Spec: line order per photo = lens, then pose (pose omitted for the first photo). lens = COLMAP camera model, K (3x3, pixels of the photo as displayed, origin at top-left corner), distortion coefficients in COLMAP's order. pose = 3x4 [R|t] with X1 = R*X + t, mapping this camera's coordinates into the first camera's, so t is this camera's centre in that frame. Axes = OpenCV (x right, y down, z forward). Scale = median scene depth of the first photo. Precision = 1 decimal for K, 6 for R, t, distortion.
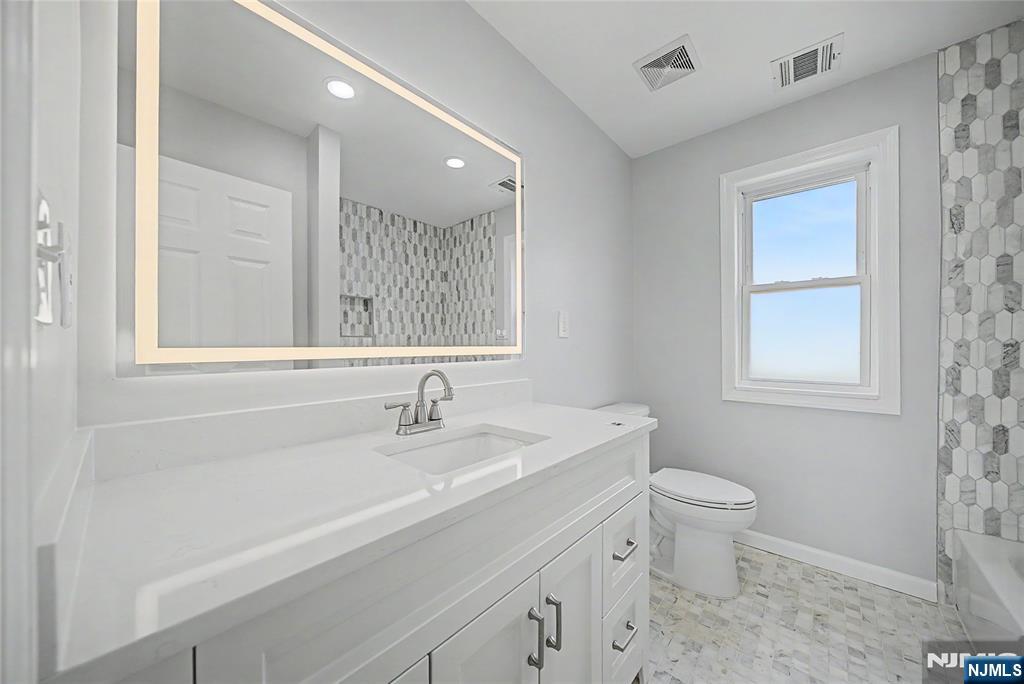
lens RADIAL K [[353.2, 0, 514.1], [0, 353.2, 345.0], [0, 0, 1]] dist [-0.005114, 0.000667]
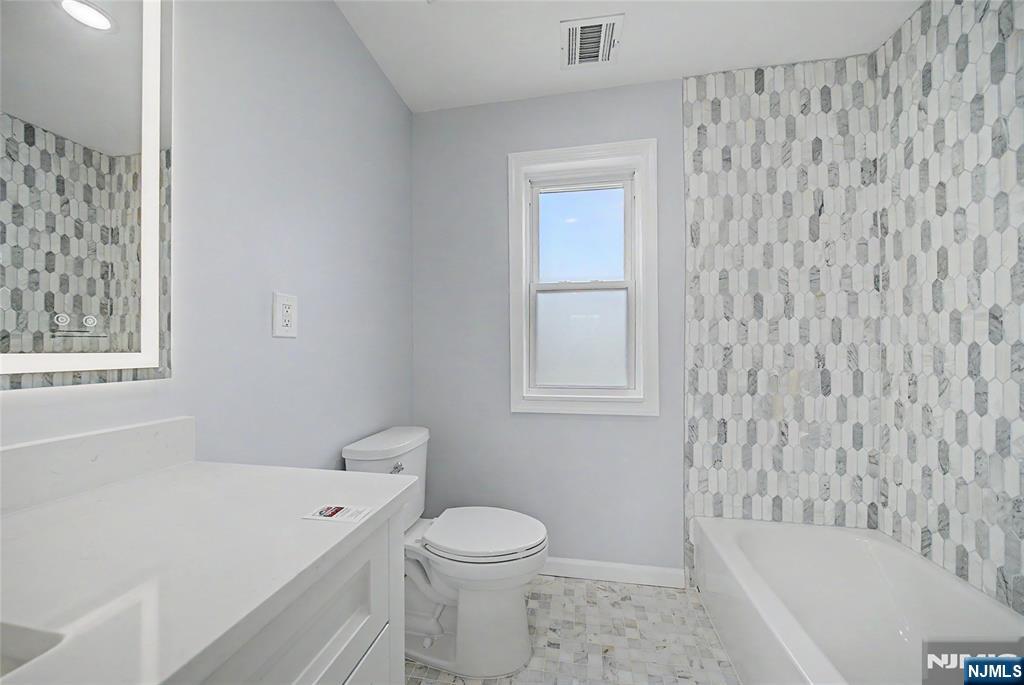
lens RADIAL K [[353.2, 0, 515.2], [0, 353.2, 345.3], [0, 0, 1]] dist [-0.005114, 0.000667]
pose [[0.851223, 0.002620, 0.524798, 0.175934], [0.002101, 0.999963, -0.008400, -0.001910], [-0.524800, 0.008252, 0.851185, 0.312804]]
